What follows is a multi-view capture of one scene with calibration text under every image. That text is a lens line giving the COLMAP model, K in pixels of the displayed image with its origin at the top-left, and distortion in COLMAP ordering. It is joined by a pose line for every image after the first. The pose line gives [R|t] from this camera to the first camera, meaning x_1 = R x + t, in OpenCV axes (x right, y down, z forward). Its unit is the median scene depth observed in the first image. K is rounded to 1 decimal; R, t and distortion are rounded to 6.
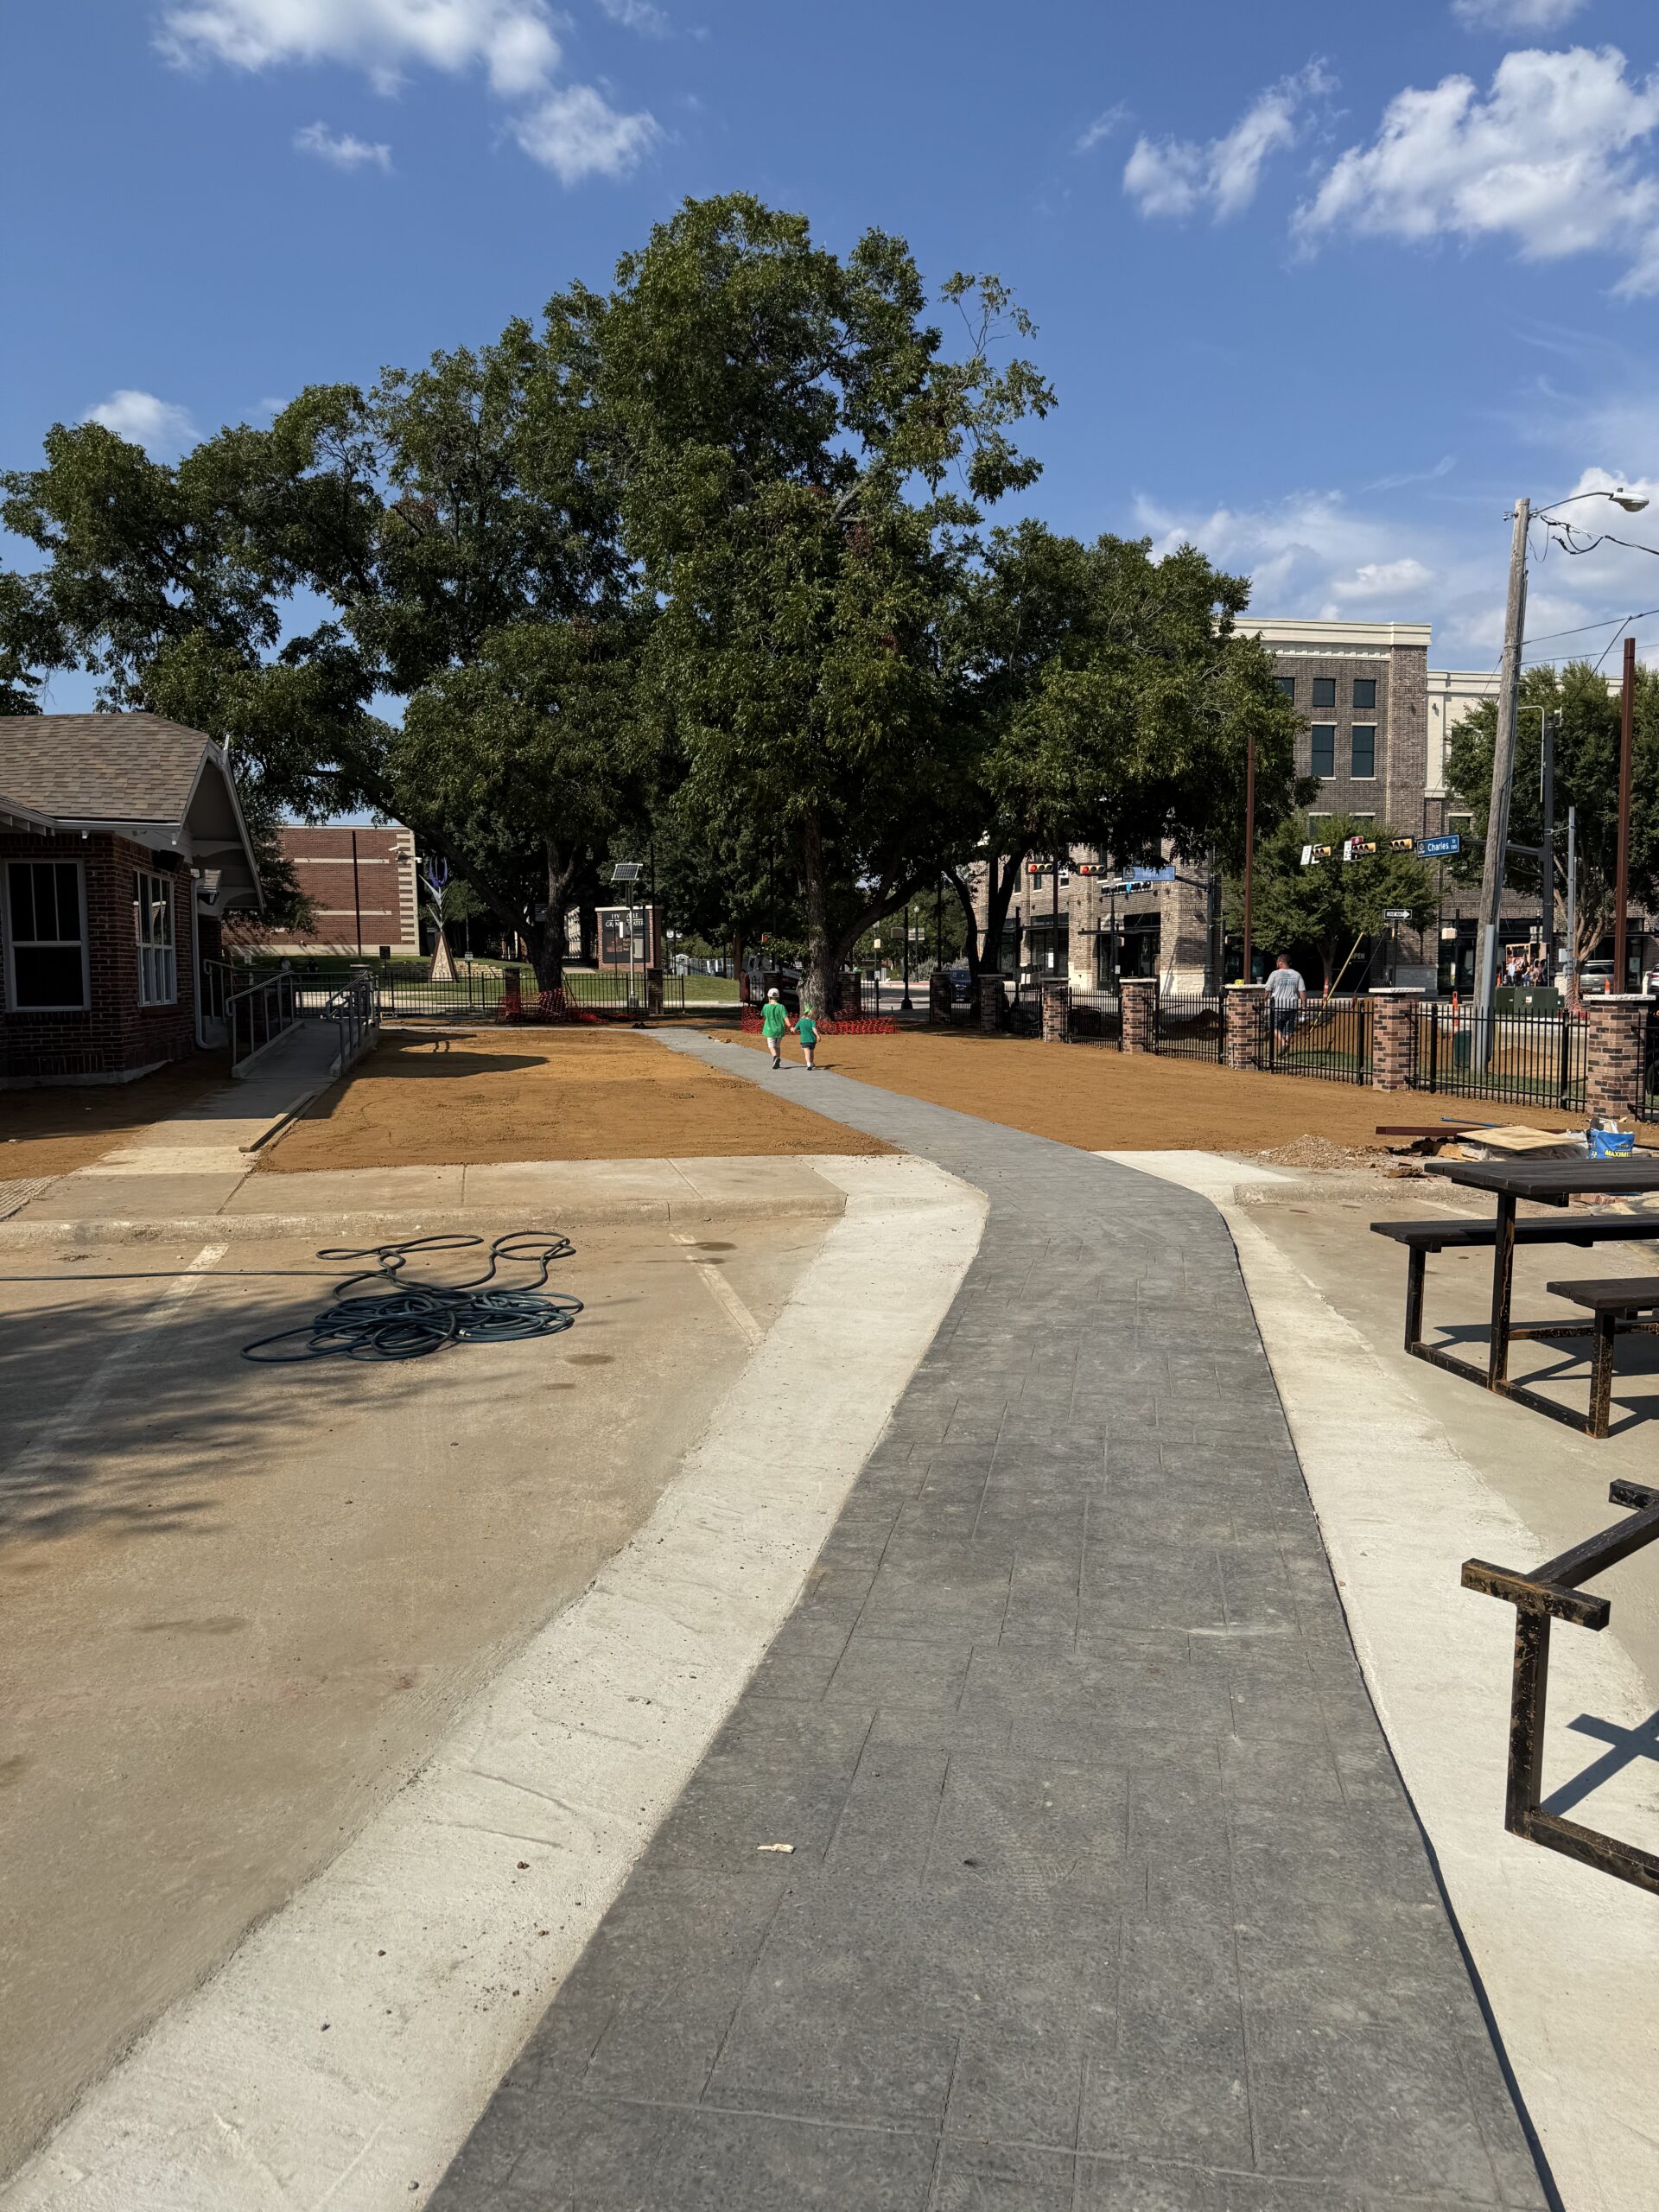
lens RADIAL K [[1561.1, 0, 942.1], [0, 1561.1, 1108.2], [0, 0, 1]] dist [-0.000090, -0.003851]
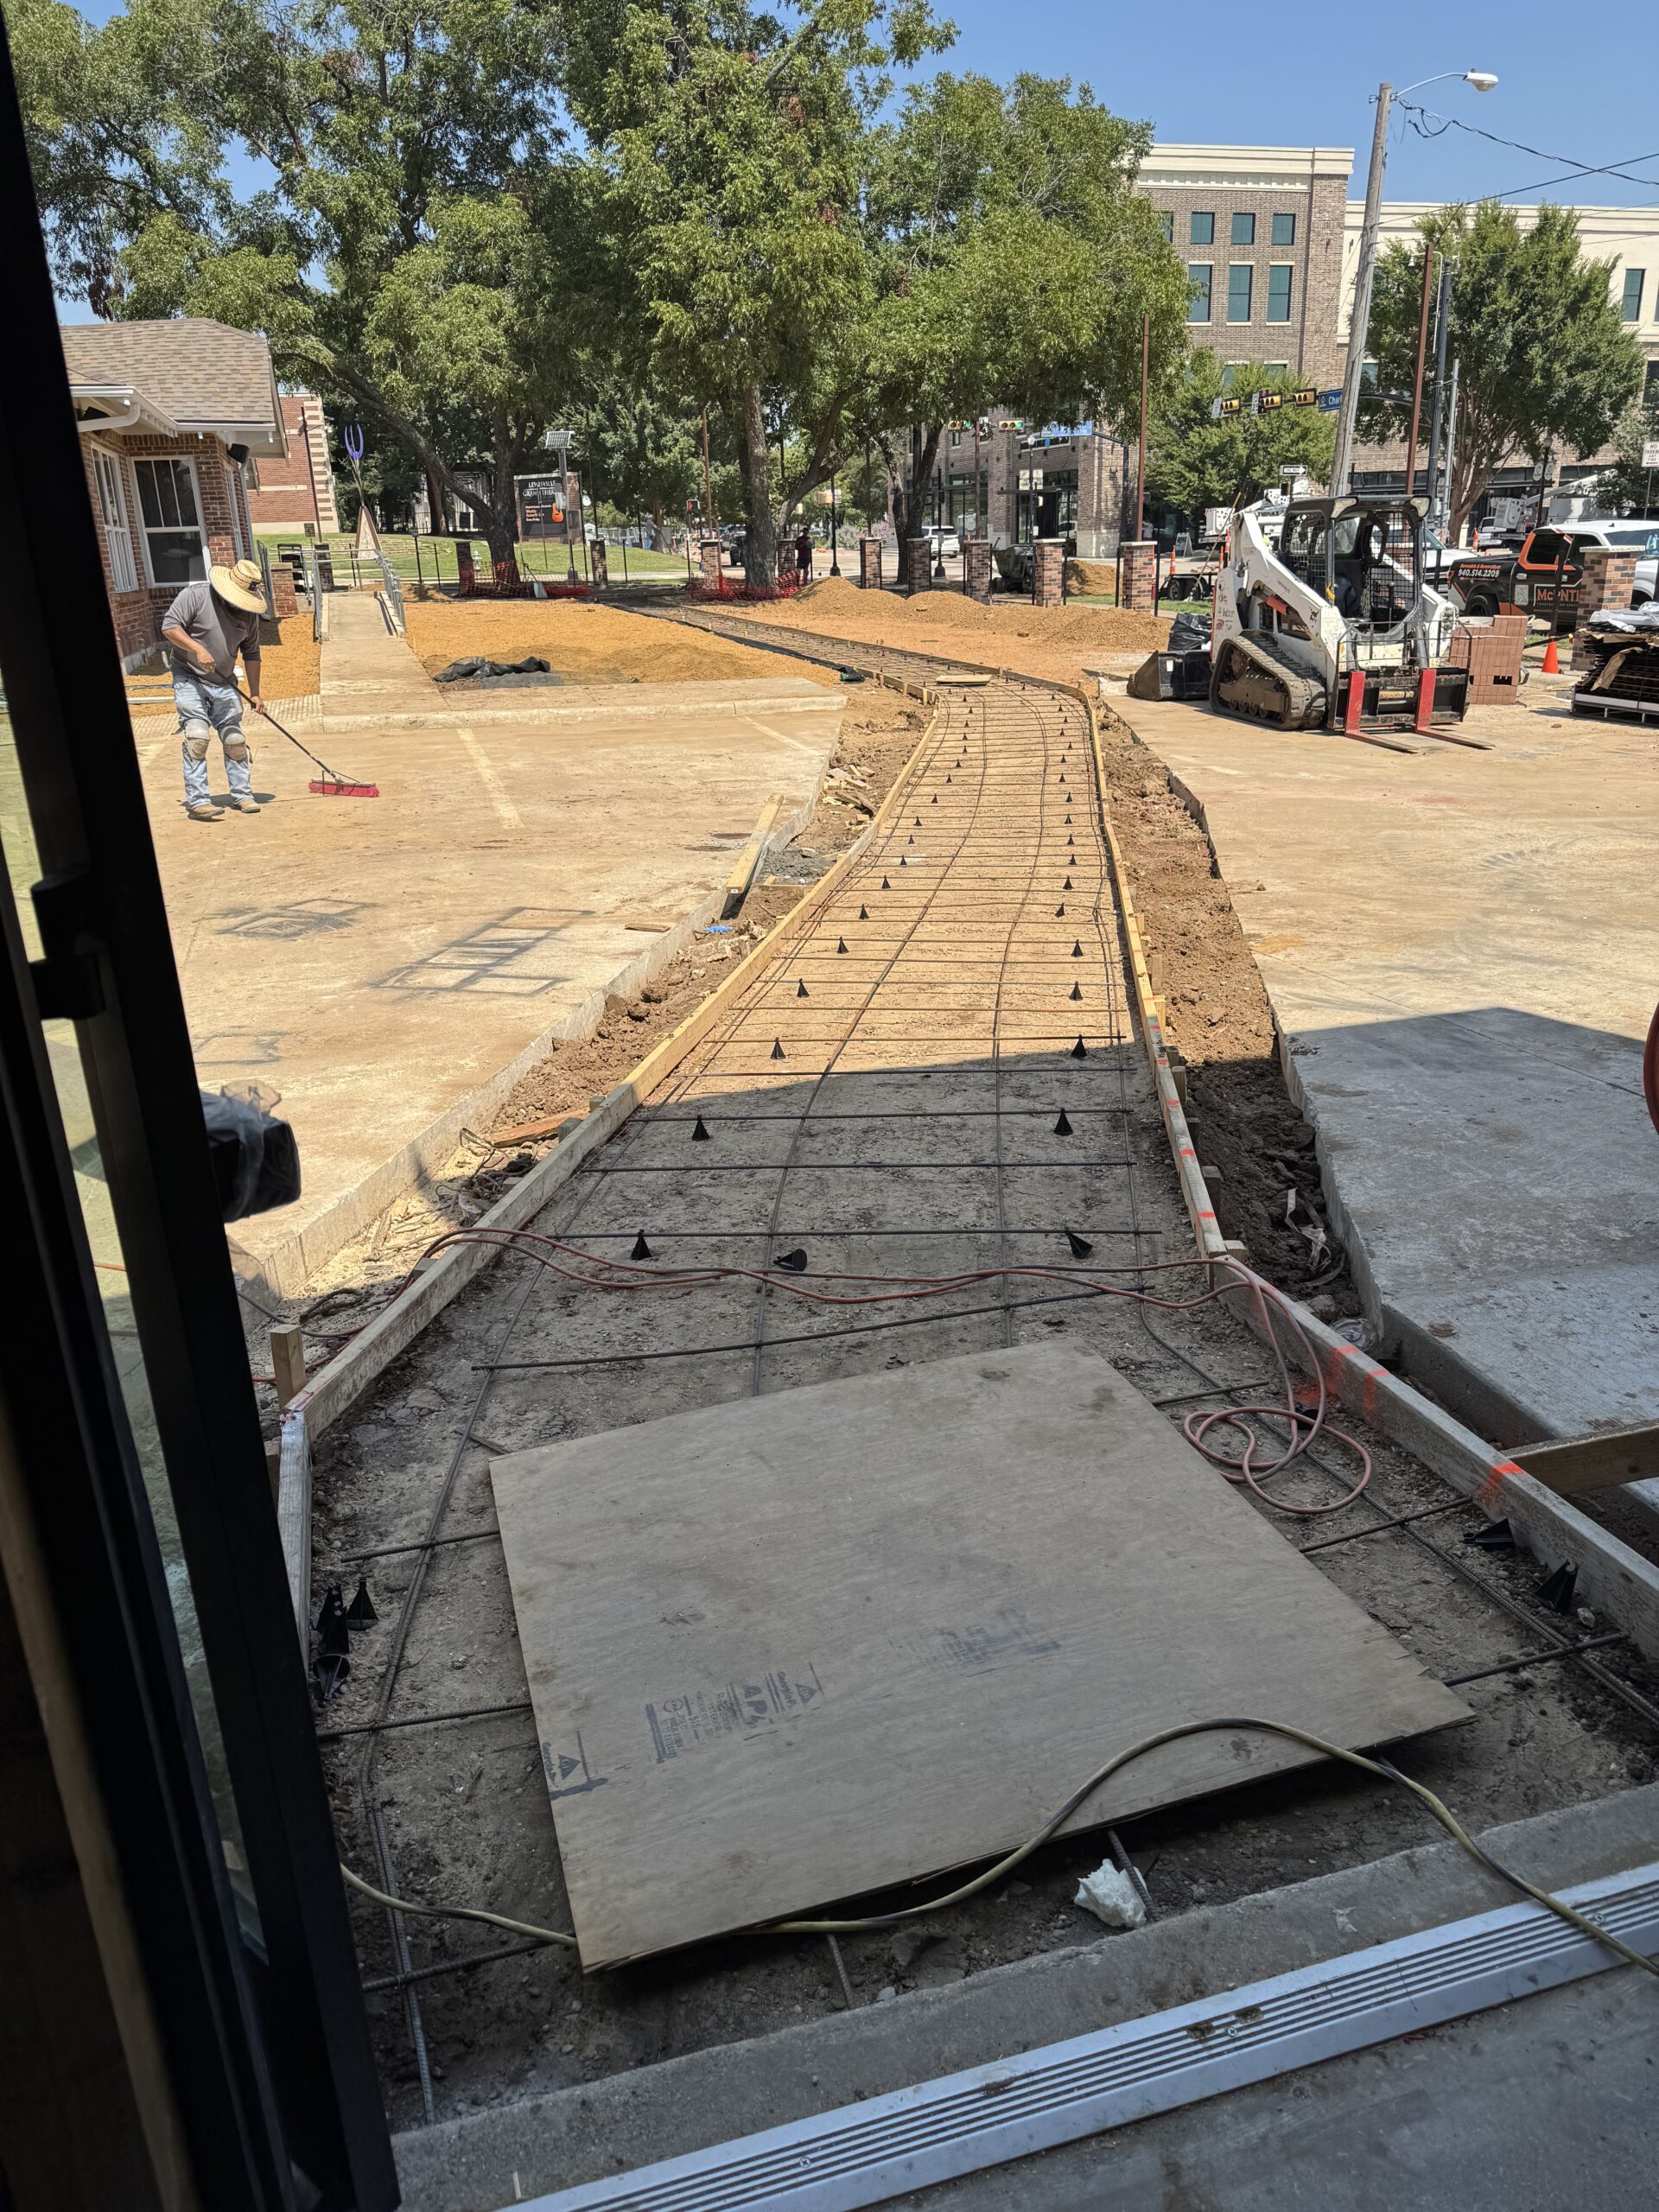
lens RADIAL K [[1561.1, 0, 942.1], [0, 1561.1, 1108.2], [0, 0, 1]] dist [-0.000090, -0.003851]
pose [[0.998321, -0.039011, 0.042818, -0.014479], [0.026453, 0.964672, 0.262121, 0.012449], [-0.051531, -0.260548, 0.964085, -0.146630]]
